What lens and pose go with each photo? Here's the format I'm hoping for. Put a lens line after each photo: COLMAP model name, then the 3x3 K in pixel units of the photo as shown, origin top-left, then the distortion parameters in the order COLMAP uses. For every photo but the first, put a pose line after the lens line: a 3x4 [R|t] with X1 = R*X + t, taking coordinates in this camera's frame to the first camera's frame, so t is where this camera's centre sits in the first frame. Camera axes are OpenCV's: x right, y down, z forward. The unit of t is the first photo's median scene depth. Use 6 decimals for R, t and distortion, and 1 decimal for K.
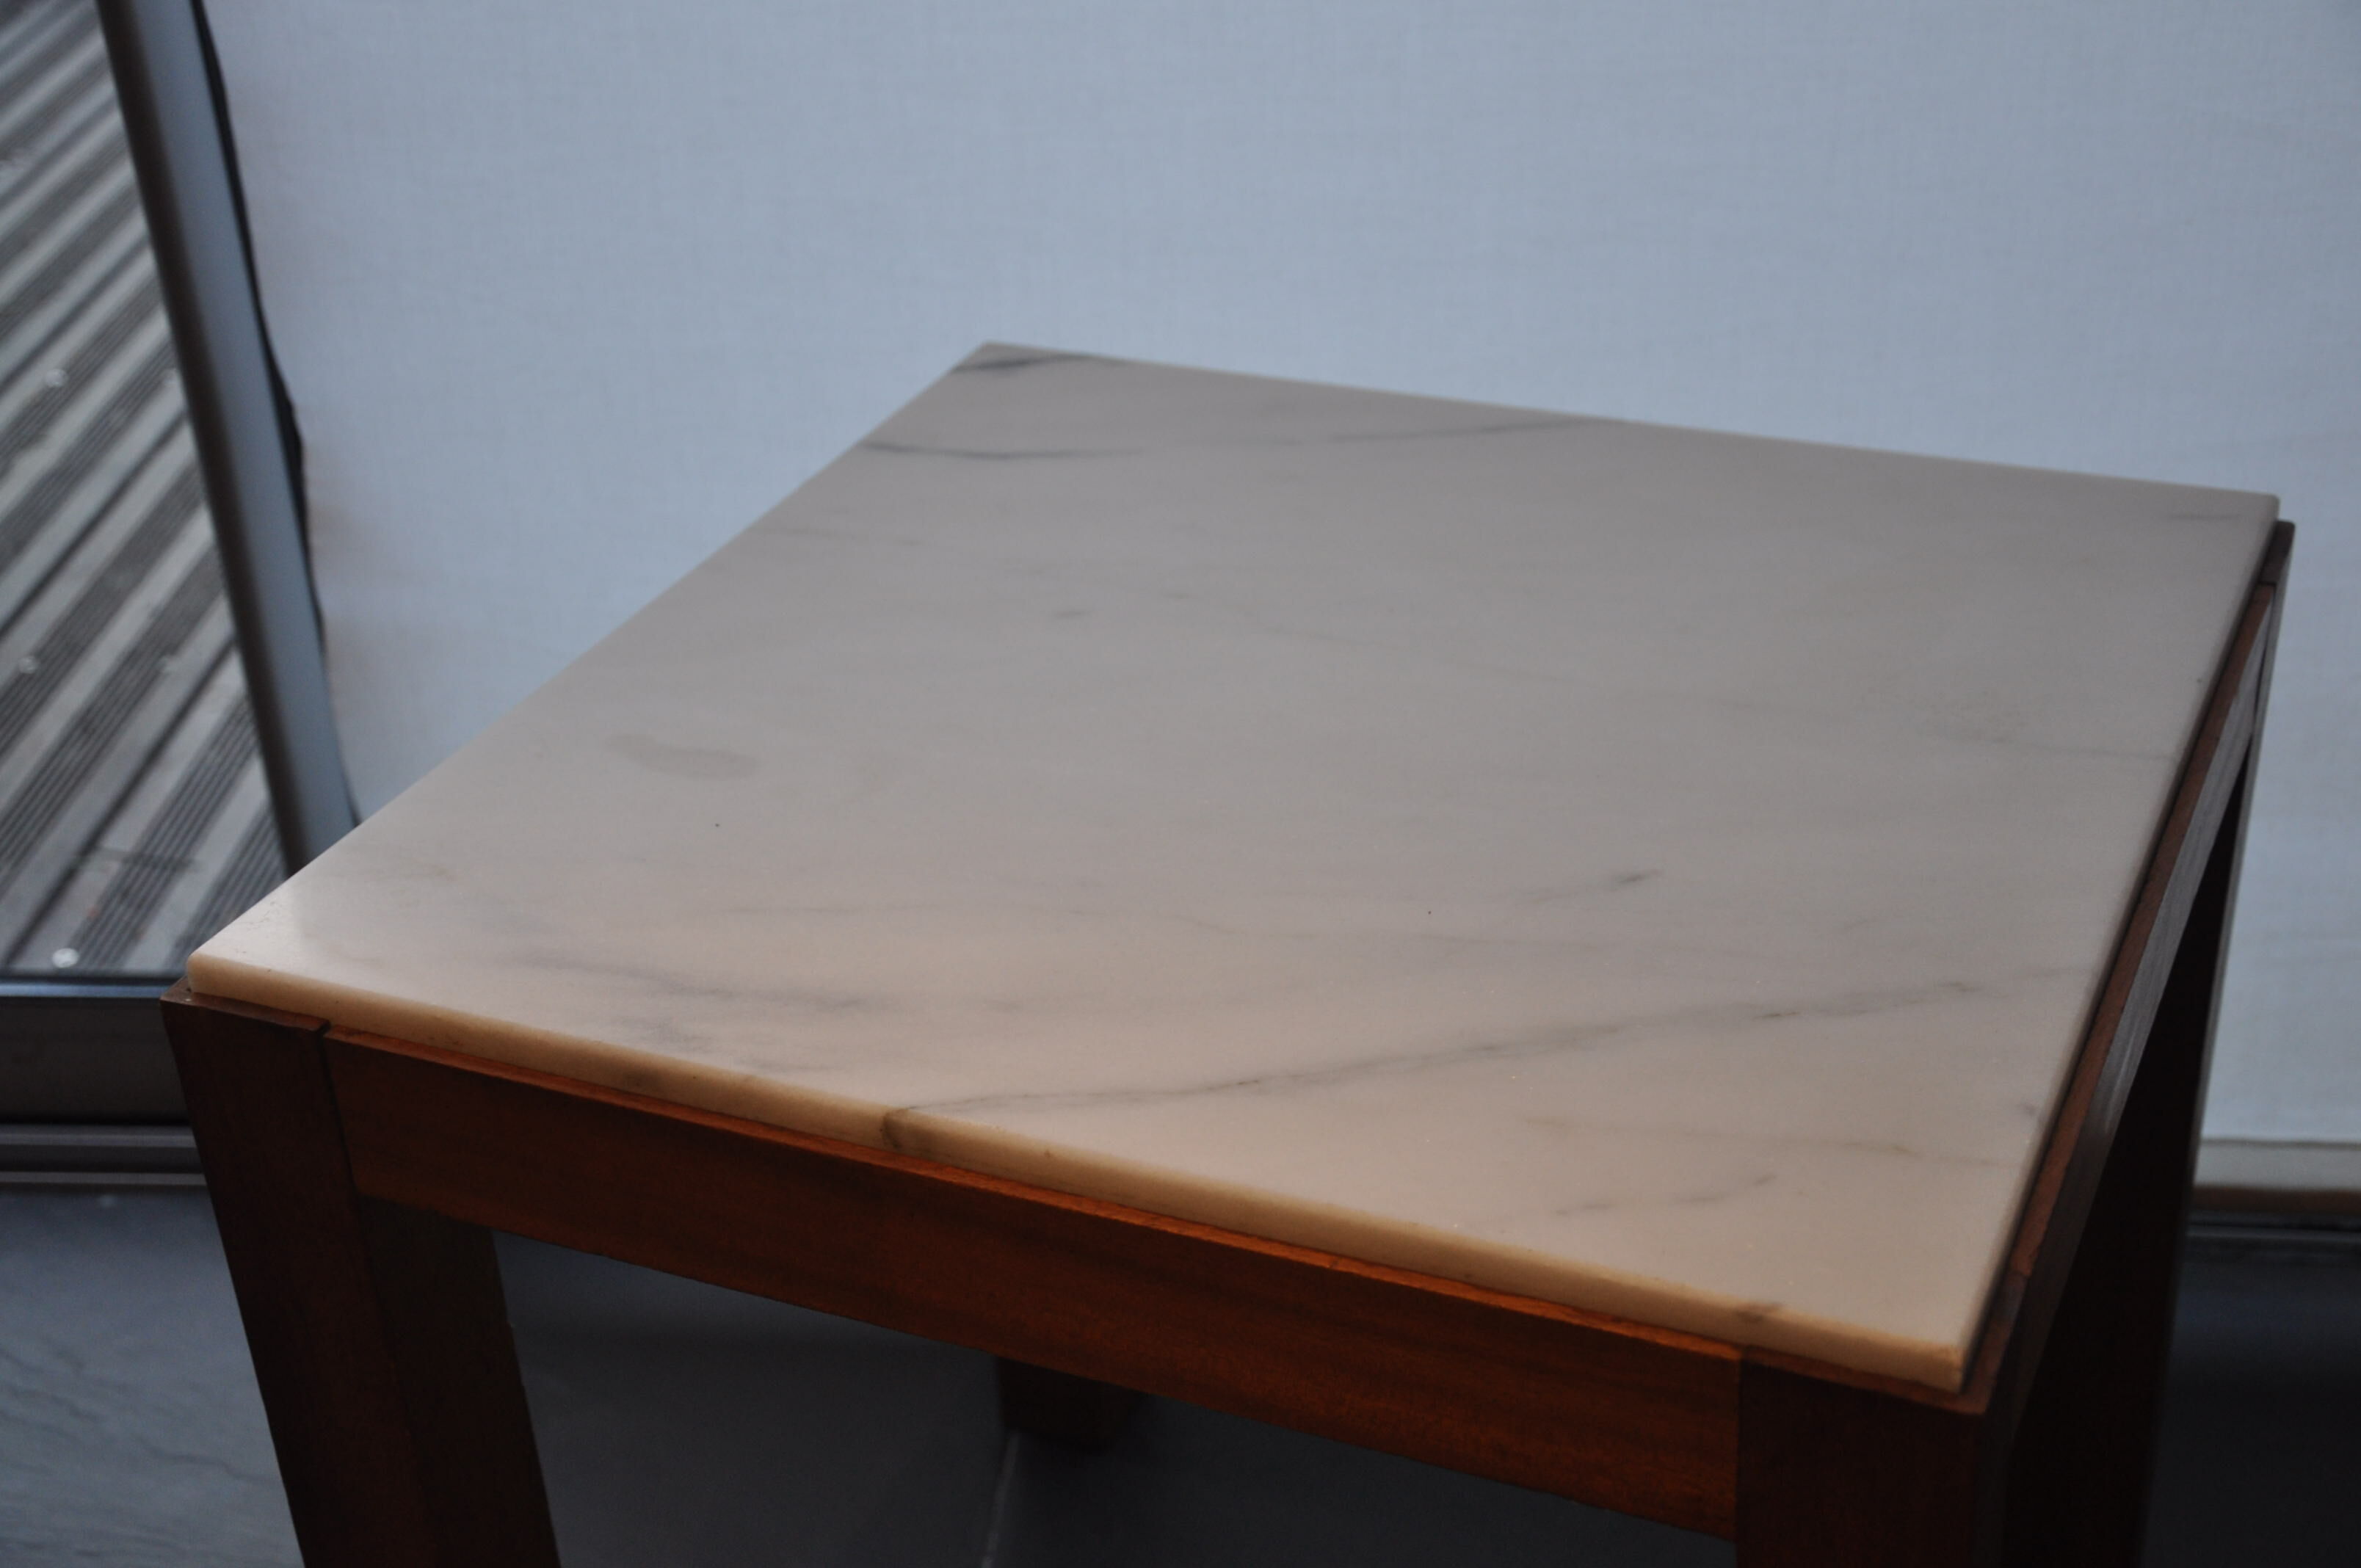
lens RADIAL K [[3250.5, 0, 1171.2], [0, 3250.5, 789.1], [0, 0, 1]] dist [0.112328, 0.000000]
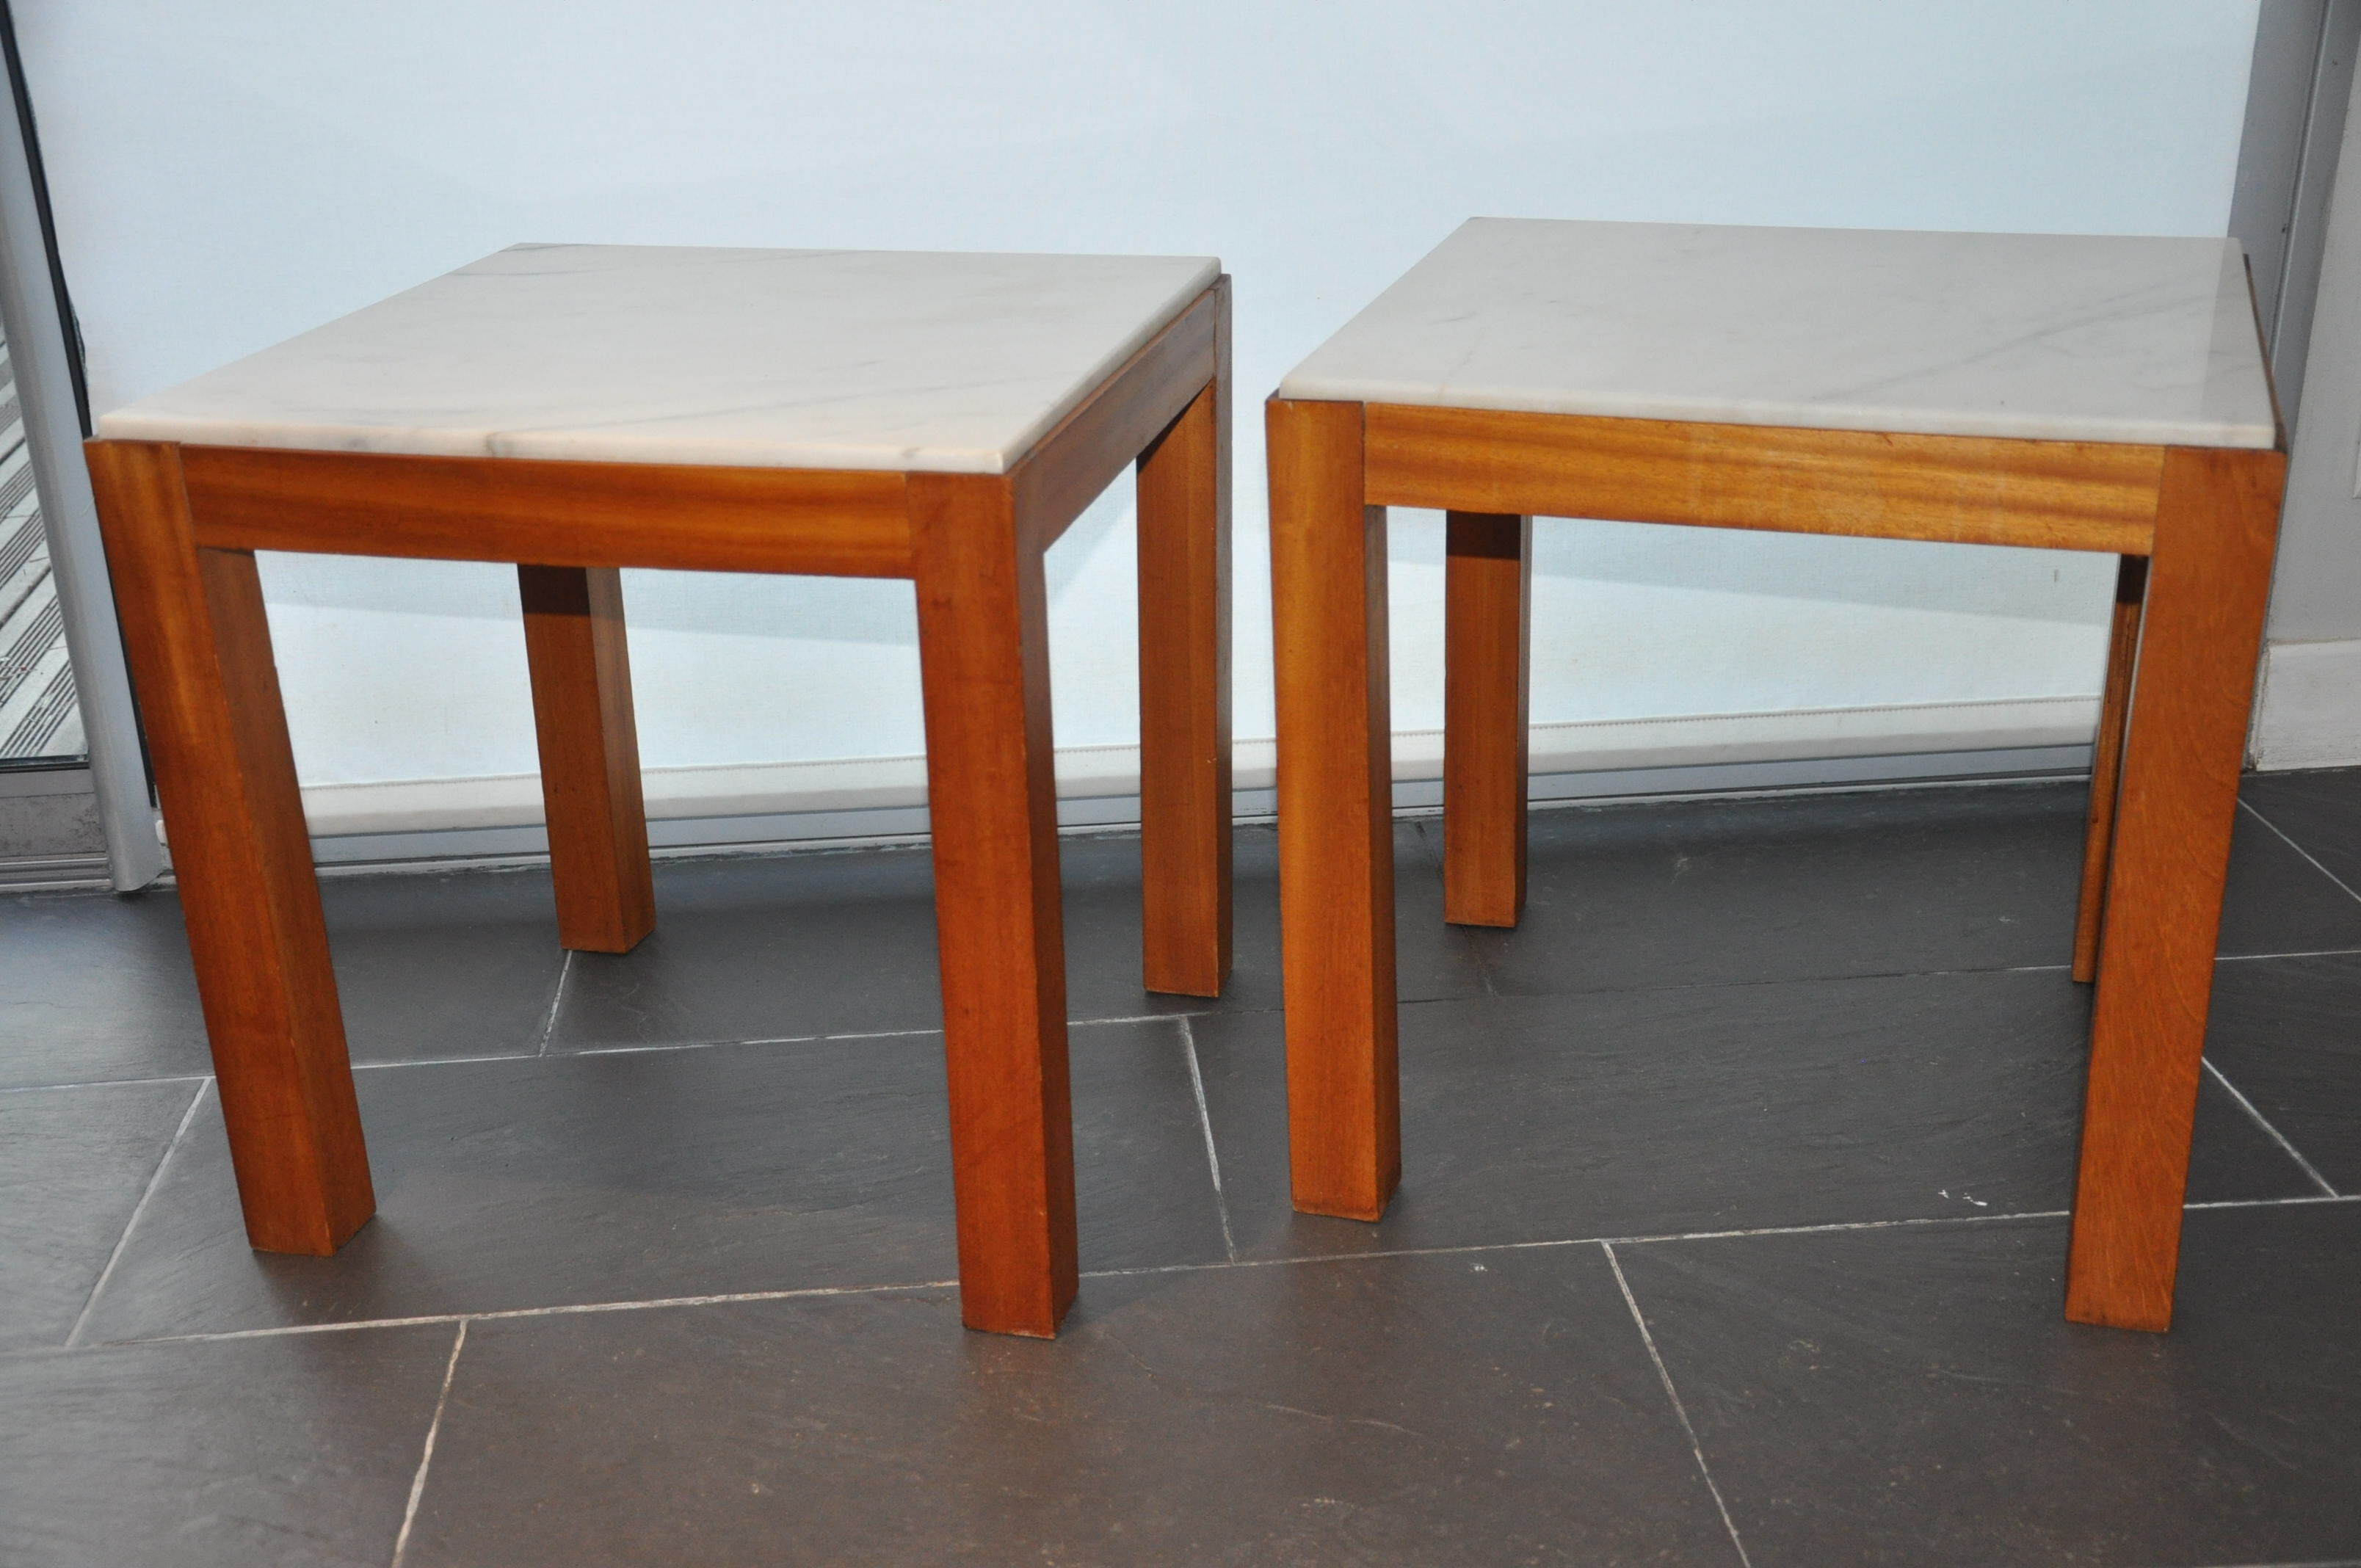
lens RADIAL K [[2748.7, 0, 1158.8], [0, 2748.7, 804.3], [0, 0, 1]] dist [0.049576, 0.000000]
pose [[0.983619, -0.050371, 0.173080, 0.009886], [0.071602, 0.990345, -0.118699, 0.424114], [-0.165430, 0.129148, 0.977729, -0.528727]]
